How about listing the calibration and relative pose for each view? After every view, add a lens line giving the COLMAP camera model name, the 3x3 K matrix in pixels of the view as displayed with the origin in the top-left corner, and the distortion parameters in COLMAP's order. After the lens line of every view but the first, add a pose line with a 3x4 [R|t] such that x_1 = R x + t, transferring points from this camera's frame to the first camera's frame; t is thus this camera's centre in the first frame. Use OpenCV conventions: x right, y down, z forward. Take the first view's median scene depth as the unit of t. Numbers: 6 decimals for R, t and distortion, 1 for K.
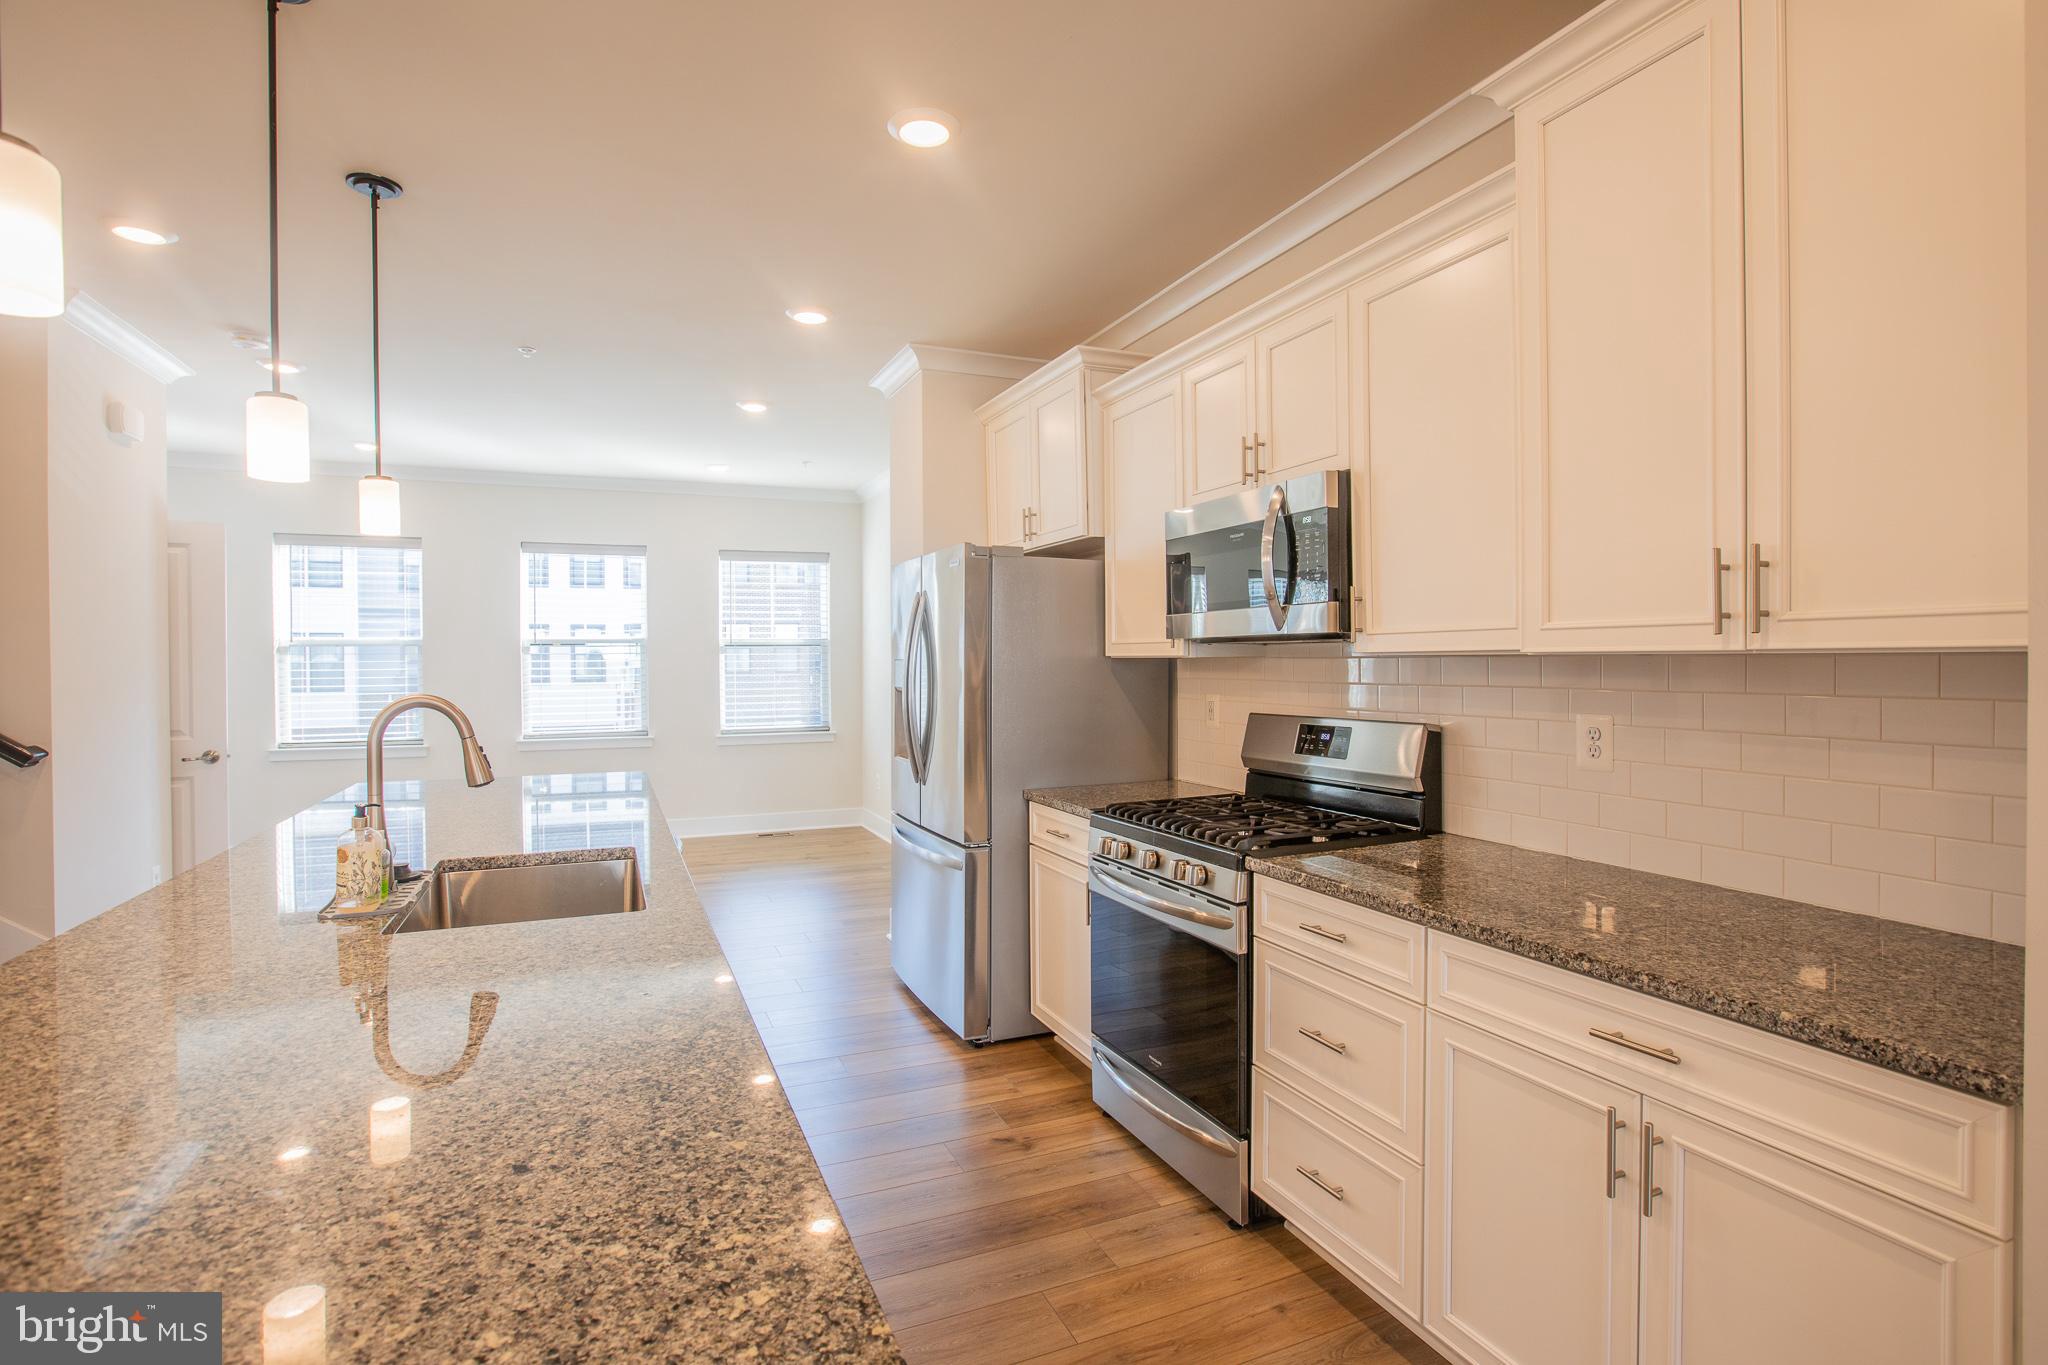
lens RADIAL K [[978.9, 0, 1027.4], [0, 978.9, 667.1], [0, 0, 1]] dist [-0.053782, 0.027851]
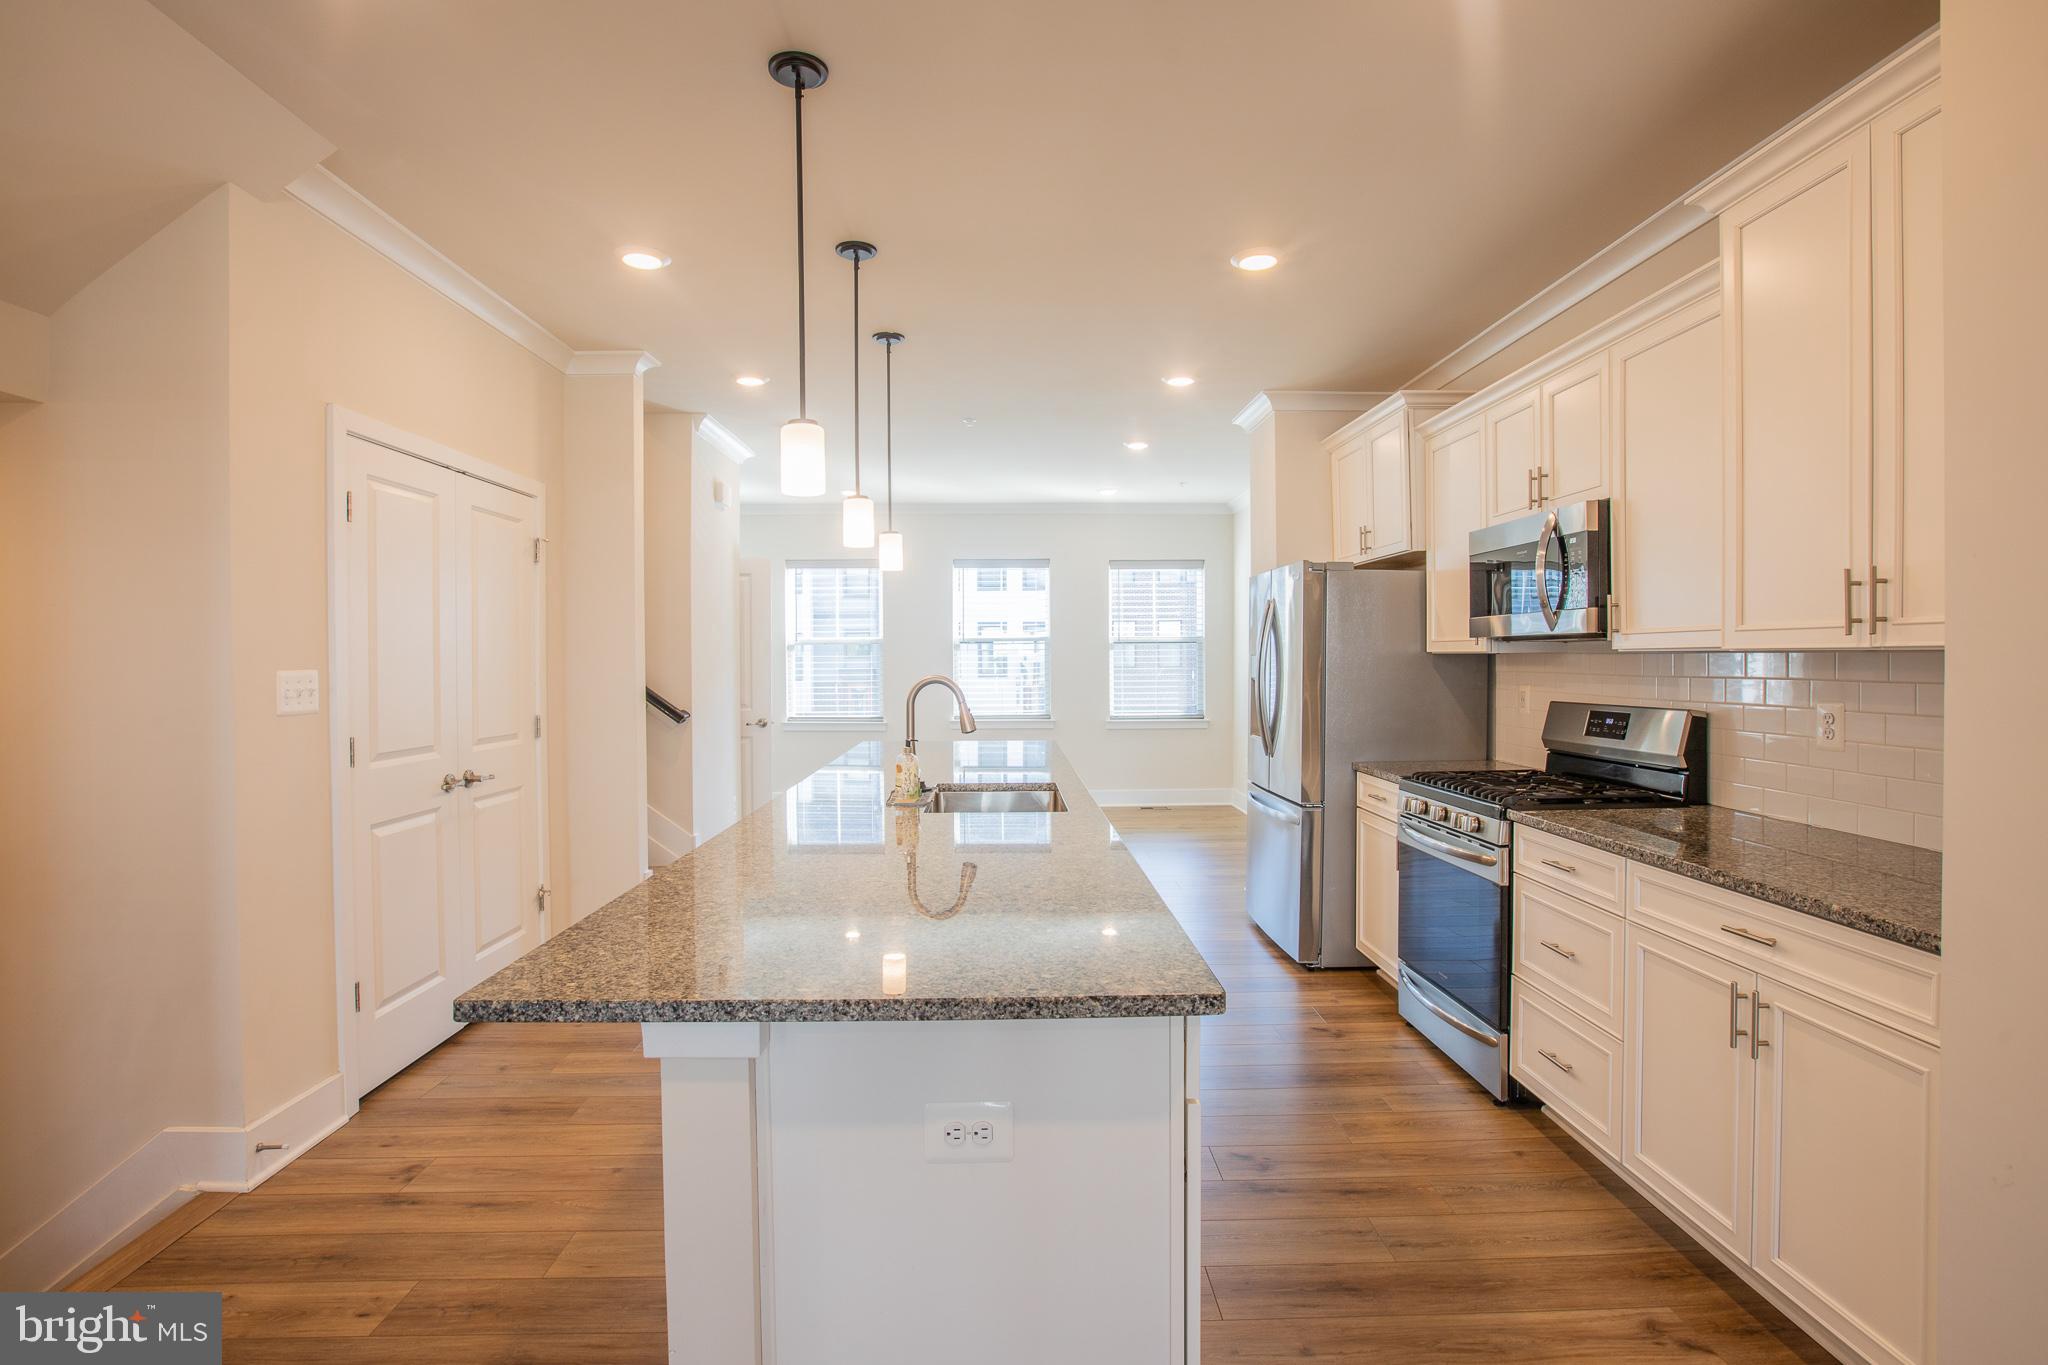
lens RADIAL K [[978.9, 0, 1027.4], [0, 978.9, 667.1], [0, 0, 1]] dist [-0.053782, 0.027851]
pose [[0.925710, 0.005475, -0.378194, 0.098162], [-0.003809, 0.999979, 0.005151, 0.003520], [0.378214, -0.003328, 0.925712, -0.332771]]
